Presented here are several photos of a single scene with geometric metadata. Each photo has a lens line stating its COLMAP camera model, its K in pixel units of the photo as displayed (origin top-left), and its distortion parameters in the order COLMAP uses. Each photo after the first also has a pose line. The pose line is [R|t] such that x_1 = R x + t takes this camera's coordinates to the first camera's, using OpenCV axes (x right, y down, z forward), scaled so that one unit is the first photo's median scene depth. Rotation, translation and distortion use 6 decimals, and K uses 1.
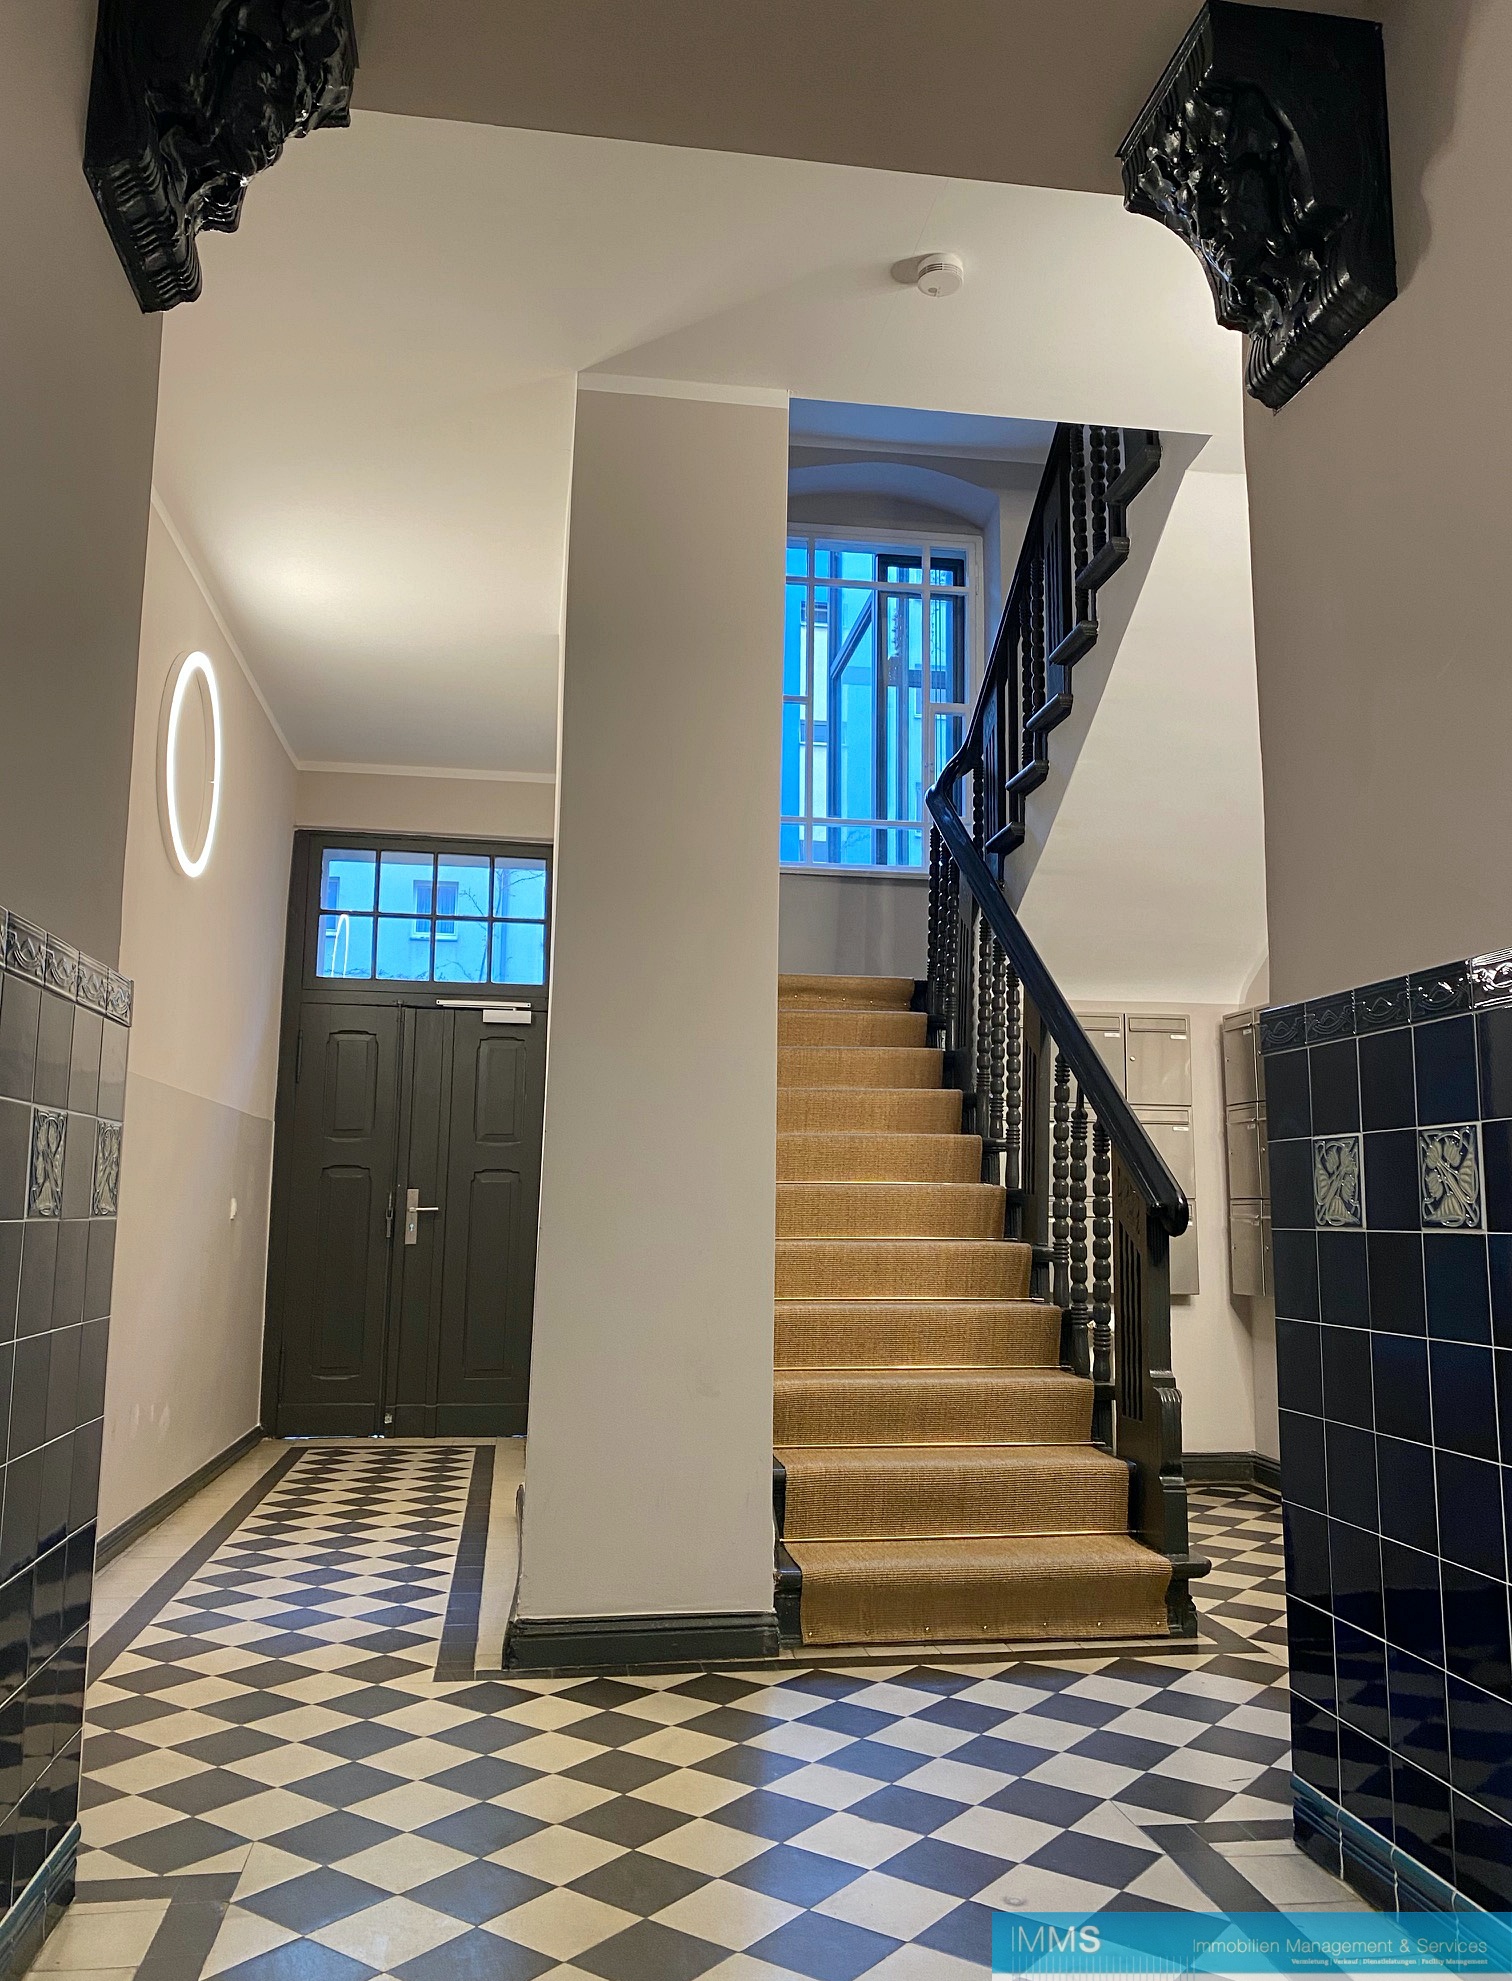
lens RADIAL K [[1562.1, 0, 757.2], [0, 1562.1, 992.3], [0, 0, 1]] dist [0.071525, -0.092715]
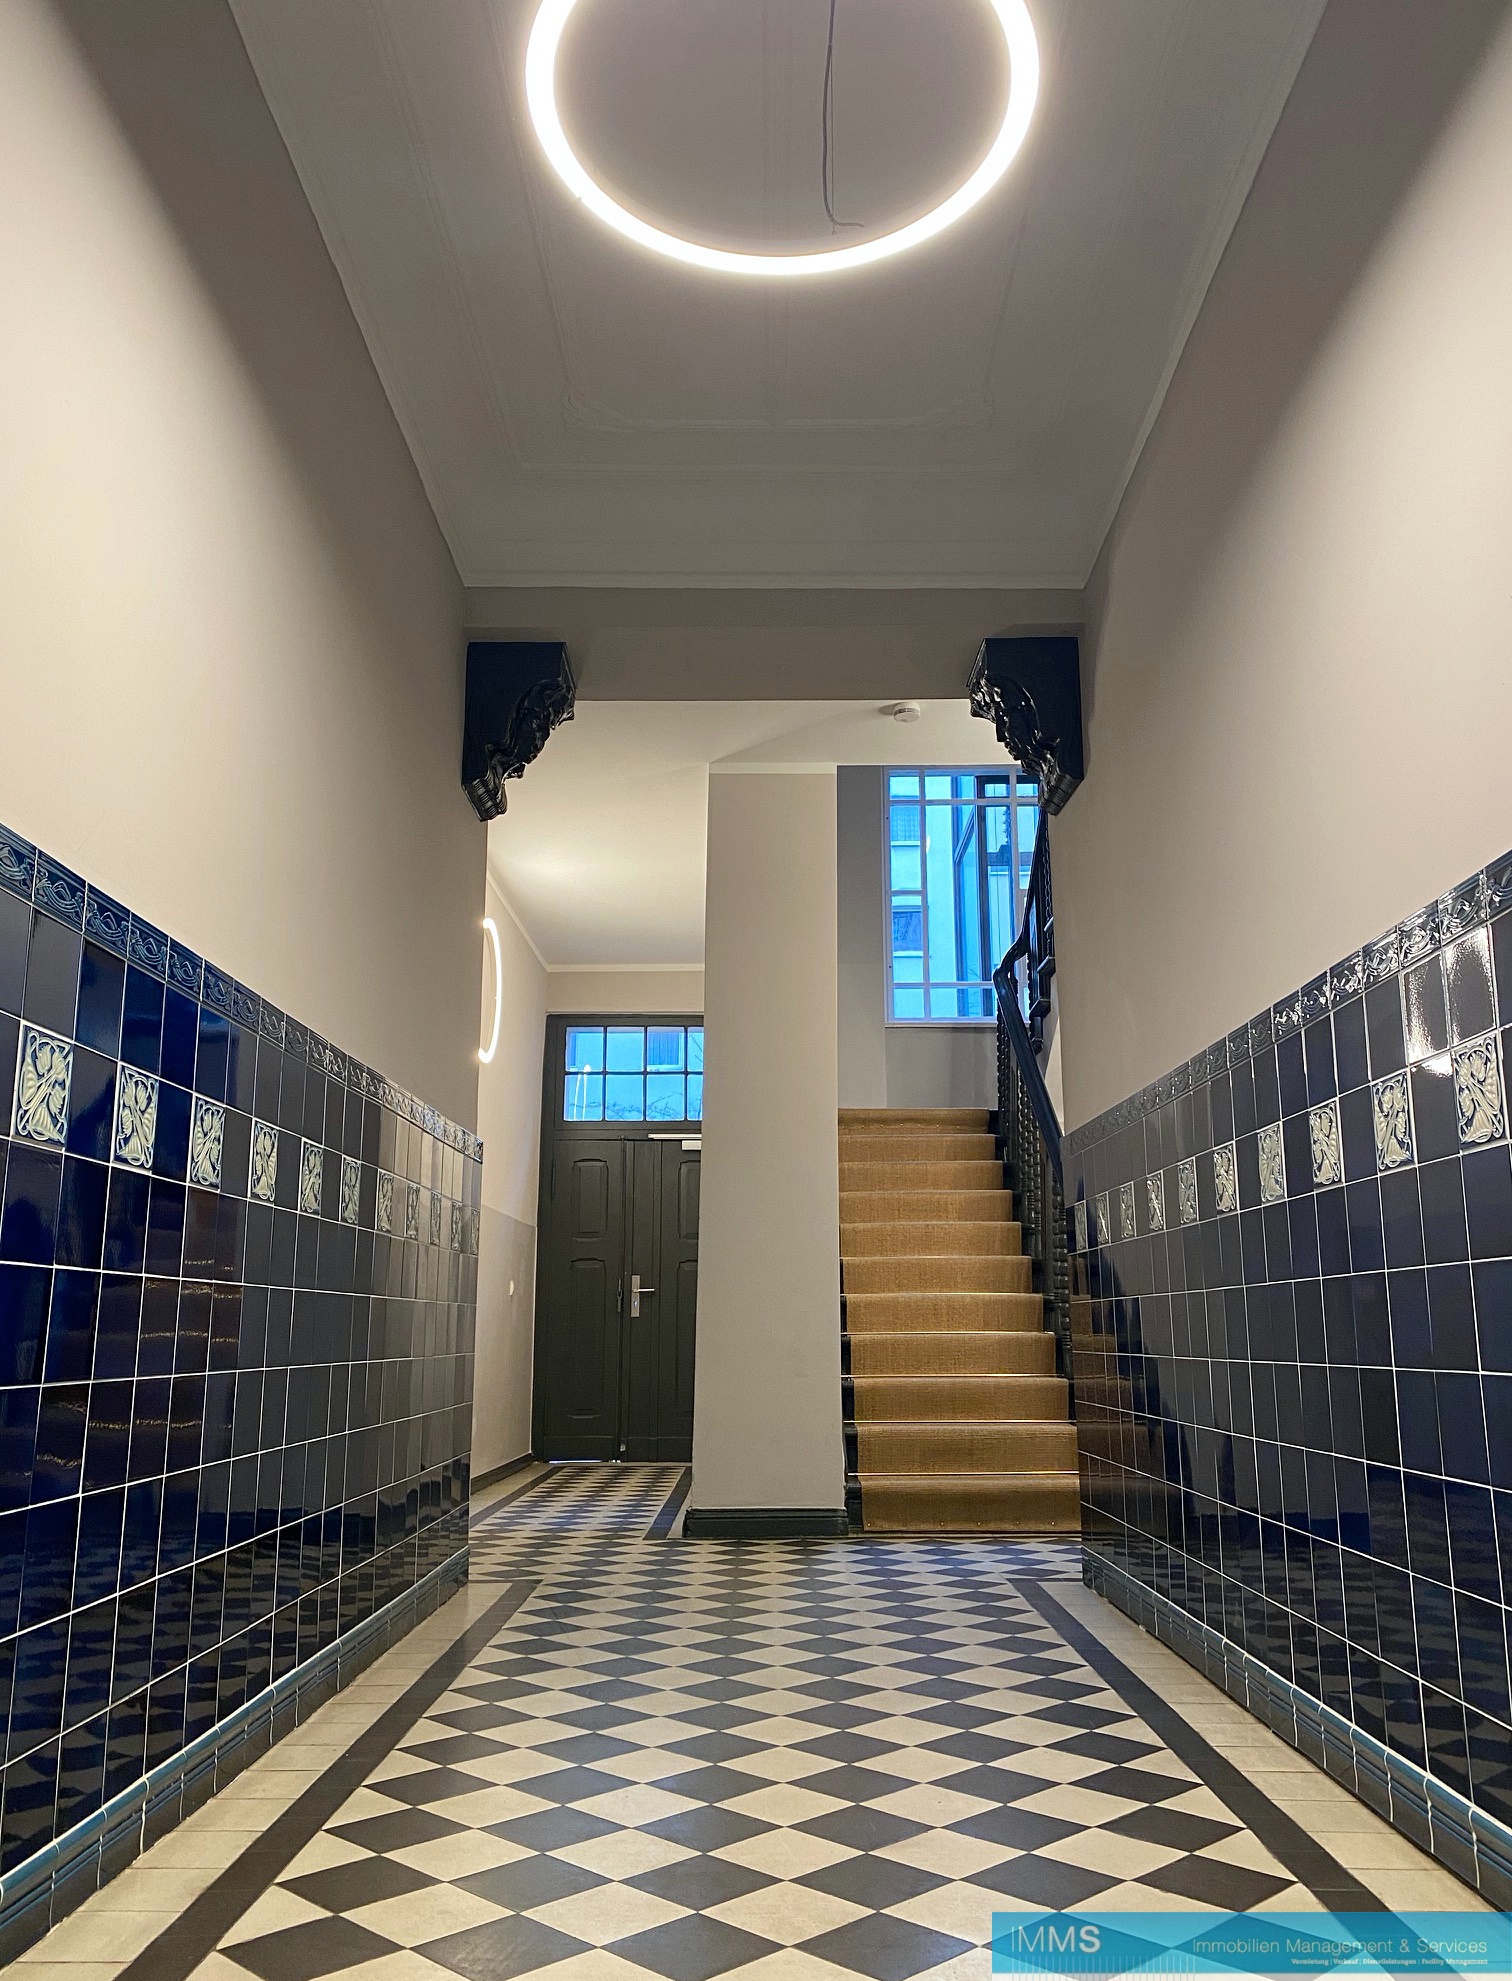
lens RADIAL K [[1622.1, 0, 758.5], [0, 1622.1, 994.0], [0, 0, 1]] dist [0.066573, -0.001992]
pose [[0.987929, -0.041998, -0.149108, 0.121237], [0.031421, 0.996866, -0.072596, -0.013052], [0.151689, 0.067035, 0.986152, -0.444801]]
